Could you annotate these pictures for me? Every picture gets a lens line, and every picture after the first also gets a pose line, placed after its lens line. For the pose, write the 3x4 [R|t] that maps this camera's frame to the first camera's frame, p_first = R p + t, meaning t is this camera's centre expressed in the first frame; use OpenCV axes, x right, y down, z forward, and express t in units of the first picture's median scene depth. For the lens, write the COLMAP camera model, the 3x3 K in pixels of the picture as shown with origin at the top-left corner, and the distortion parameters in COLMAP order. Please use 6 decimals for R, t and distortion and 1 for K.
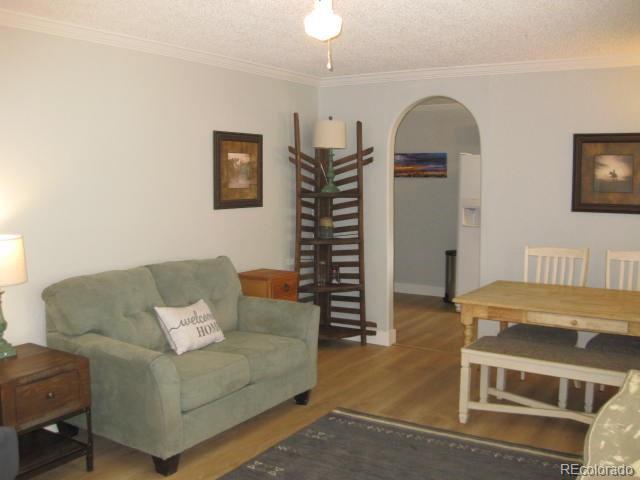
lens RADIAL K [[671.6, 0, 322.0], [0, 671.6, 236.9], [0, 0, 1]] dist [-0.094692, 0.010885]
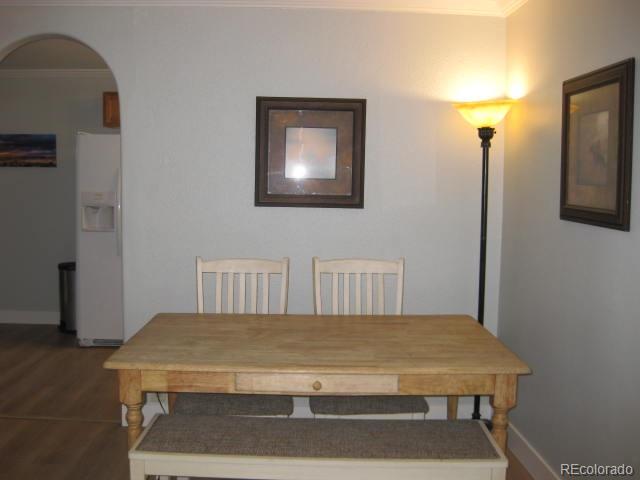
lens RADIAL K [[658.1, 0, 320.0], [0, 658.1, 240.0], [0, 0, 1]] dist [-0.139024, 0.034997]
pose [[0.828614, -0.036808, 0.558610, 0.040700], [0.034537, 0.999297, 0.014616, -0.010329], [-0.558755, 0.007182, 0.829302, 0.385041]]
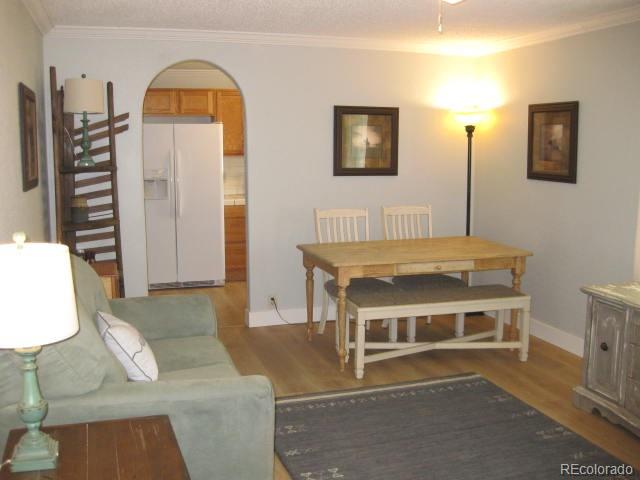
lens RADIAL K [[658.1, 0, 320.0], [0, 658.1, 240.0], [0, 0, 1]] dist [-0.139024, 0.034997]
pose [[0.638873, -0.108159, 0.761671, -0.499575], [0.070316, 0.994133, 0.082189, -0.024258], [-0.766092, 0.001049, 0.642730, 0.314921]]
